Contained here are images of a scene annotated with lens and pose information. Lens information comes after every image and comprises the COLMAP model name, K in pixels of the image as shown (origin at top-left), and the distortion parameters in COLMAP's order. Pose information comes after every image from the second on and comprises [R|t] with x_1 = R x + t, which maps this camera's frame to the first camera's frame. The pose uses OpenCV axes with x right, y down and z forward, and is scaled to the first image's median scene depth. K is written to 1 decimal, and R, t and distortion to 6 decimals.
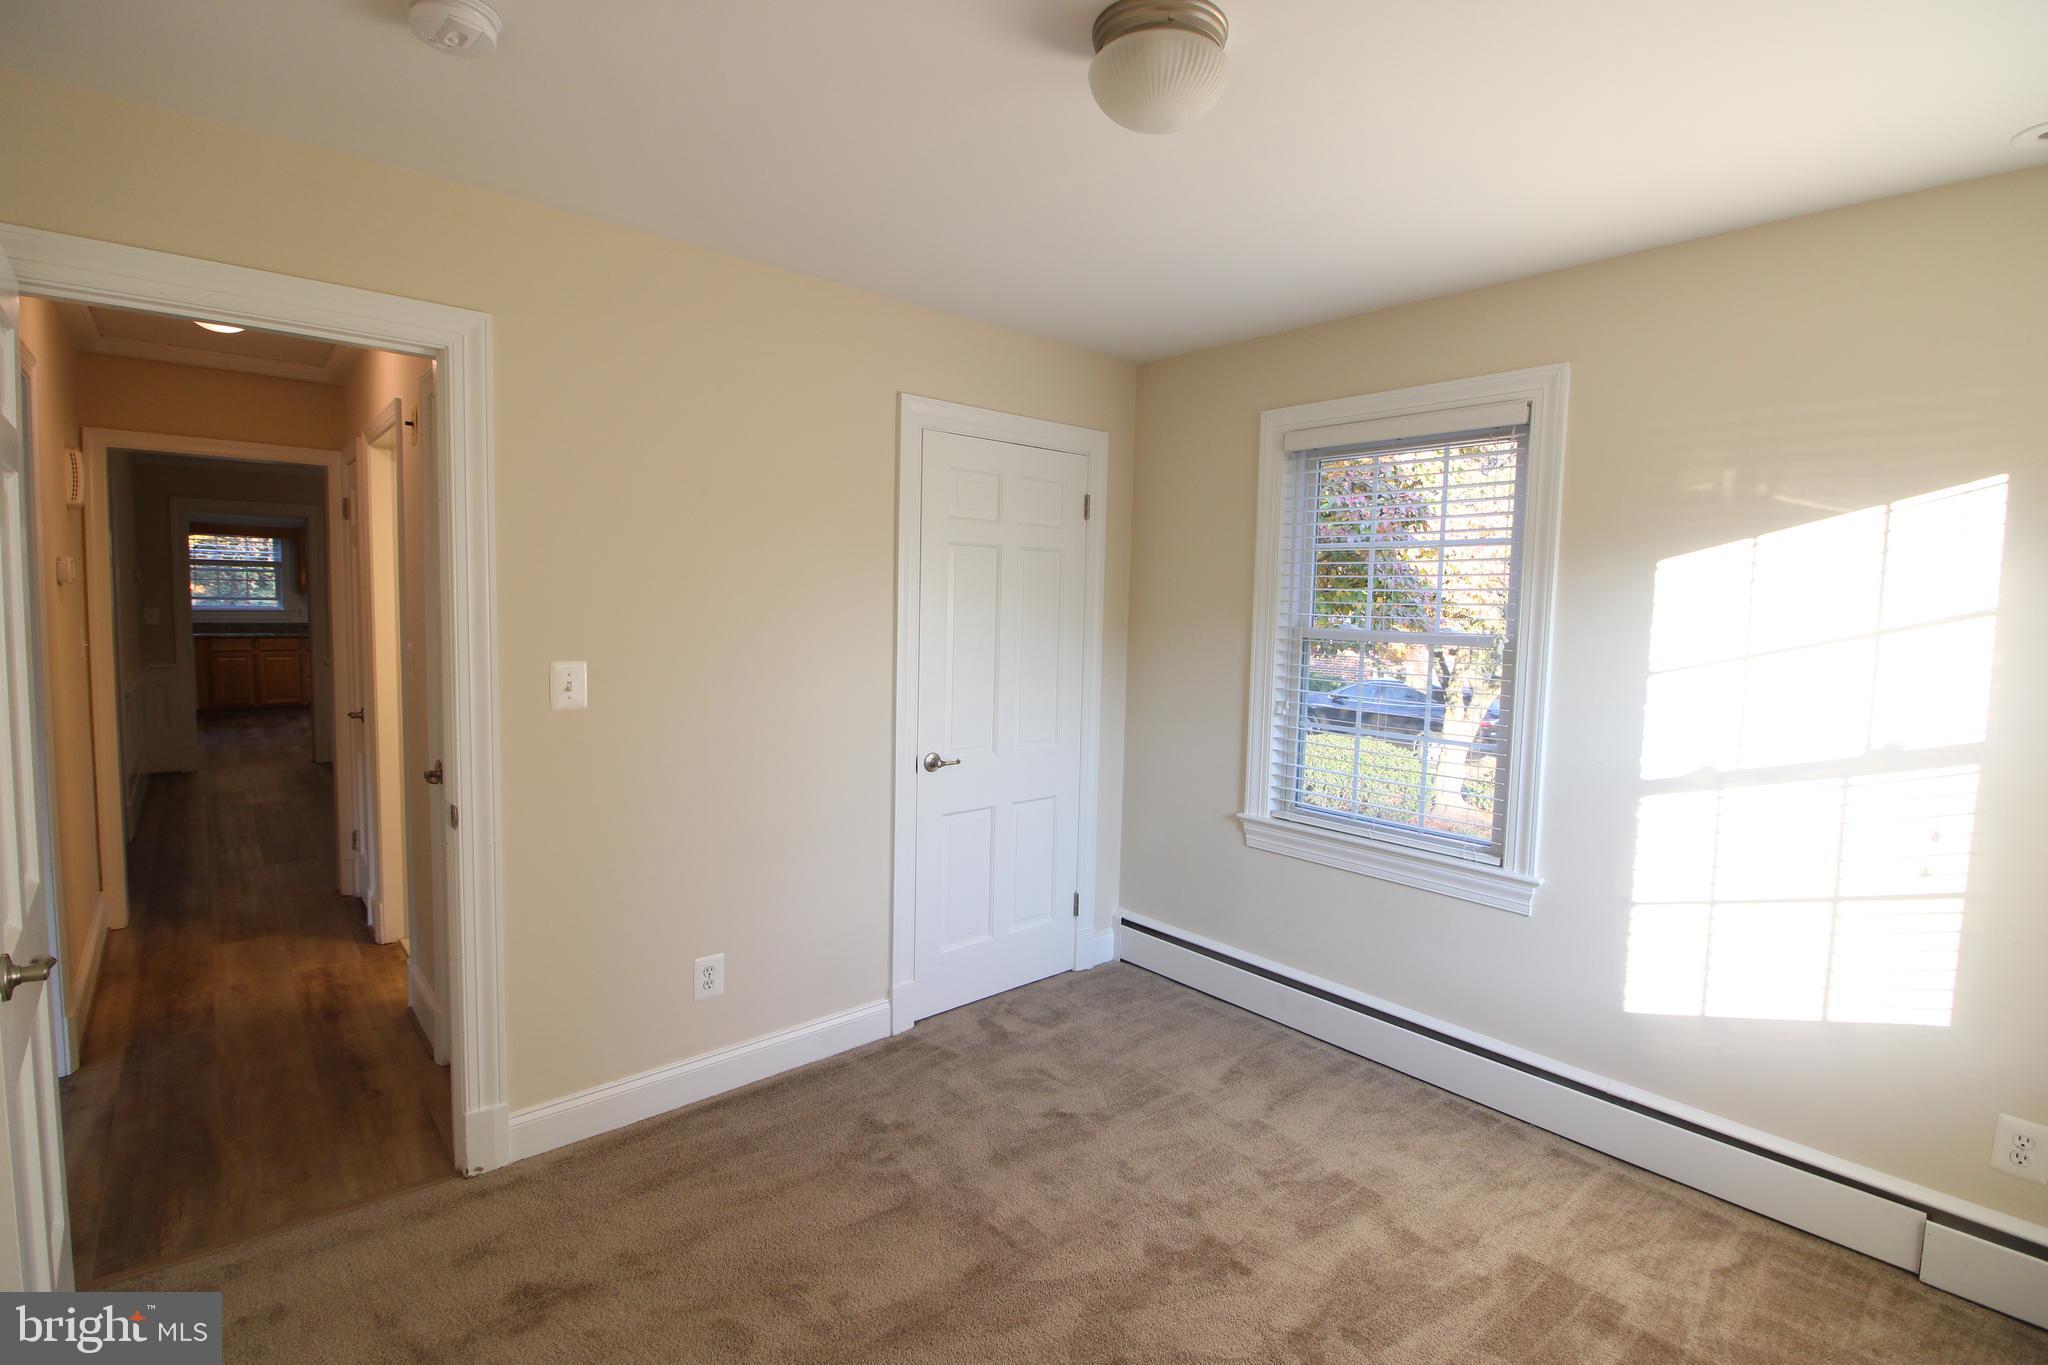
lens RADIAL K [[943.7, 0, 1028.6], [0, 943.7, 664.8], [0, 0, 1]] dist [-0.002541, -0.012280]
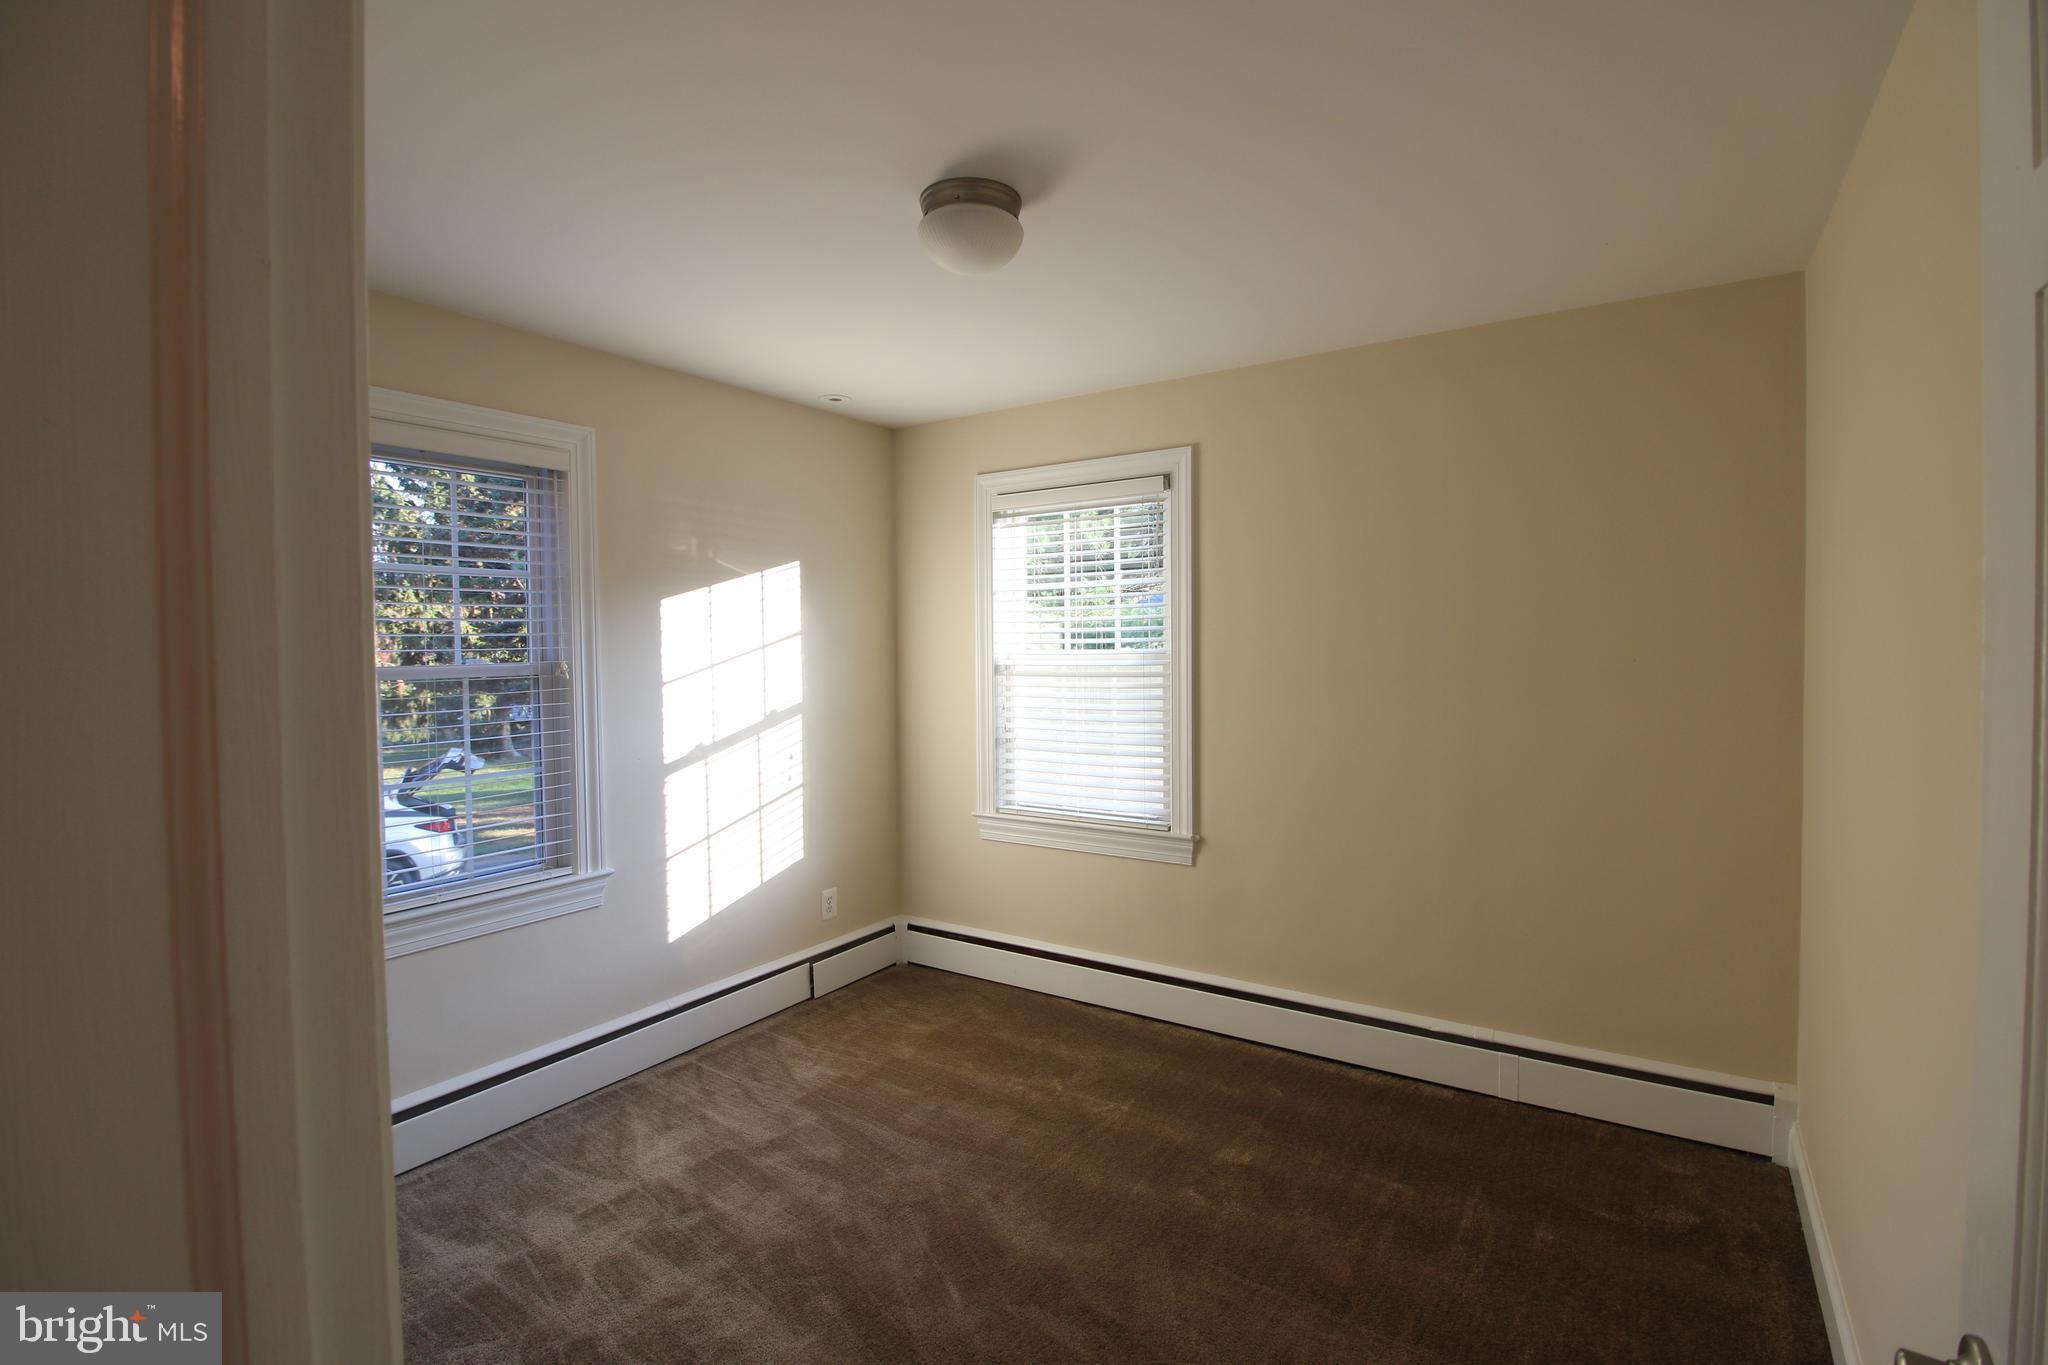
lens RADIAL K [[943.7, 0, 1028.6], [0, 943.7, 664.8], [0, 0, 1]] dist [-0.002541, -0.012280]
pose [[-0.258147, -0.044398, 0.965085, -0.783036], [0.070254, 0.995436, 0.064586, -0.069429], [-0.963548, 0.084474, -0.253850, 0.863489]]
